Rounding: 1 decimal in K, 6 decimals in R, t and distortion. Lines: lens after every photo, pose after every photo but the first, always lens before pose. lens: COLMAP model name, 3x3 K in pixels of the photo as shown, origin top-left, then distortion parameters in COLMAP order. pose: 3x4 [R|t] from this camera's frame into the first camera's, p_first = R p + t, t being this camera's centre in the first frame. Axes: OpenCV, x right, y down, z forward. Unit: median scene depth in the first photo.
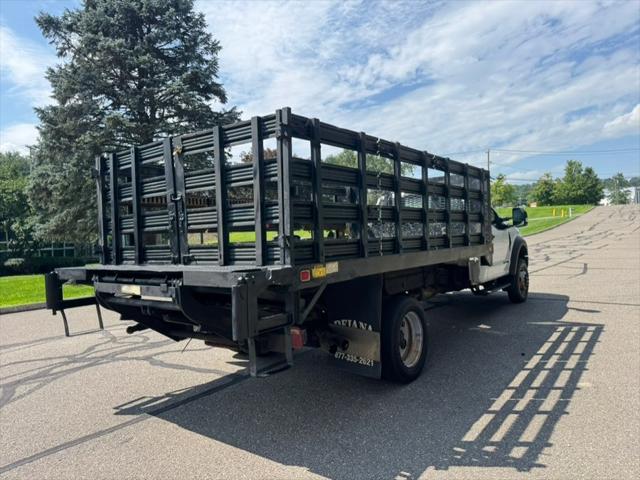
lens RADIAL K [[455.6, 0, 315.2], [0, 455.6, 240.1], [0, 0, 1]] dist [0.009897, -0.007454]
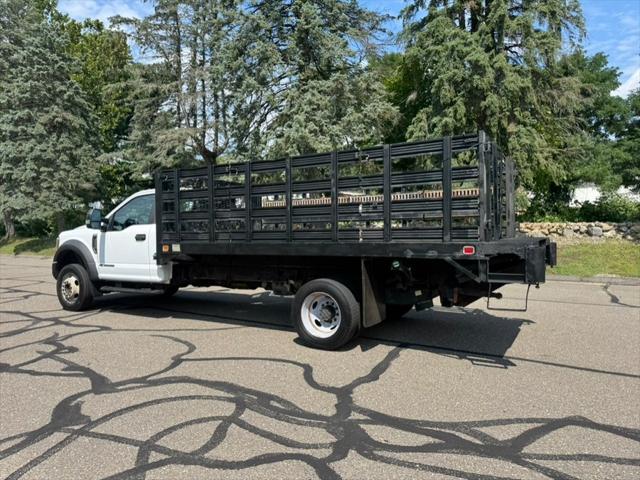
lens RADIAL K [[453.1, 0, 313.4], [0, 453.1, 239.2], [0, 0, 1]] dist [0.034274, -0.042277]
pose [[-0.124646, 0.026499, 0.991847, -1.357476], [0.027527, 0.999351, -0.023240, 0.059270], [-0.991819, 0.024406, -0.125295, 1.454307]]
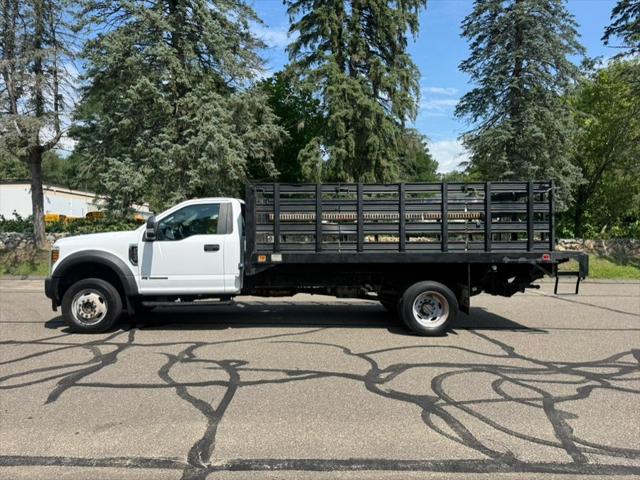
lens RADIAL K [[453.3, 0, 315.8], [0, 453.3, 237.0], [0, 0, 1]] dist [0.035541, -0.045504]
pose [[-0.624146, 0.050791, 0.779655, -1.136312], [0.034710, 0.998702, -0.037274, 0.033721], [-0.780536, 0.003798, -0.625099, 2.510882]]
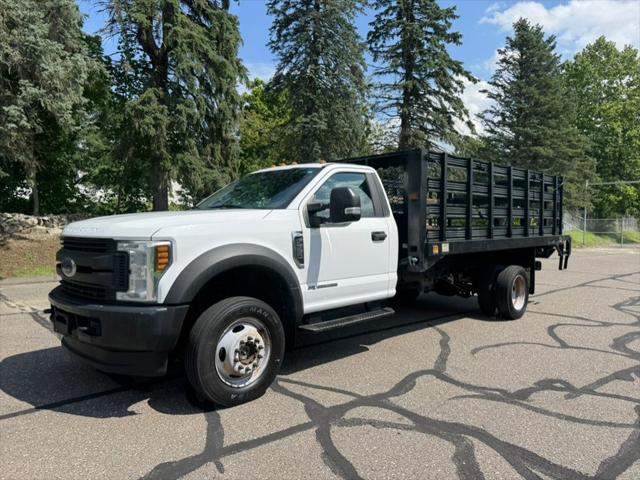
lens RADIAL K [[453.1, 0, 313.4], [0, 453.1, 239.2], [0, 0, 1]] dist [0.034274, -0.042277]
pose [[-0.988351, 0.034226, 0.148292, 0.246490], [0.039898, 0.998575, 0.035438, -0.035267], [-0.146867, 0.040941, -0.988309, 2.906293]]
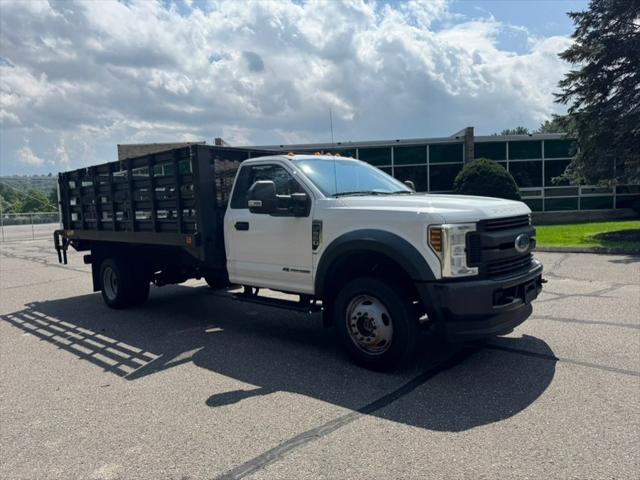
lens RADIAL K [[453.1, 0, 313.4], [0, 453.1, 239.2], [0, 0, 1]] dist [0.034274, -0.042277]
pose [[-0.109935, 0.121716, -0.986458, 1.704021], [0.039735, 0.992218, 0.117998, -0.103004], [0.993144, -0.026225, -0.113916, 1.883990]]
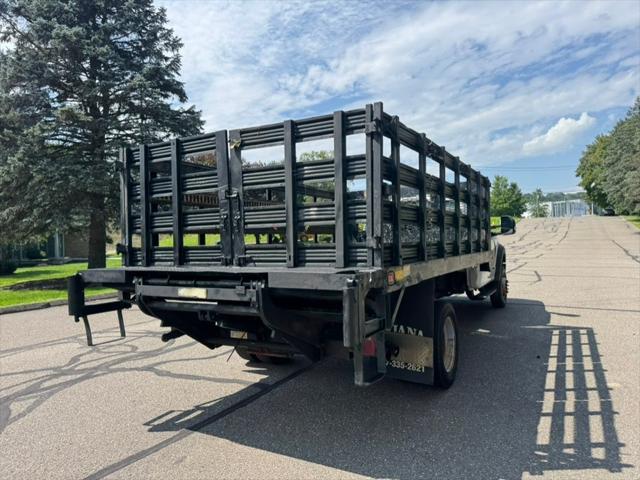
lens RADIAL K [[455.6, 0, 315.2], [0, 455.6, 240.1], [0, 0, 1]] dist [0.009897, -0.007454]
pose [[0.990690, 0.017119, 0.135057, -0.212083], [-0.015027, 0.999751, -0.016495, 0.011169], [-0.135306, 0.014312, 0.990700, 0.047413]]
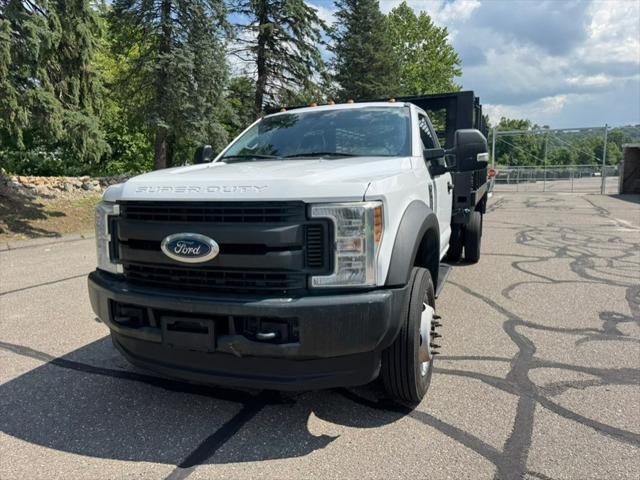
lens RADIAL K [[453.3, 0, 315.8], [0, 453.3, 237.0], [0, 0, 1]] dist [0.035541, -0.045504]
pose [[-0.964302, 0.095389, -0.247030, 0.775041], [0.058187, 0.986395, 0.153752, -0.058325], [0.258335, 0.133890, -0.956732, 2.714656]]
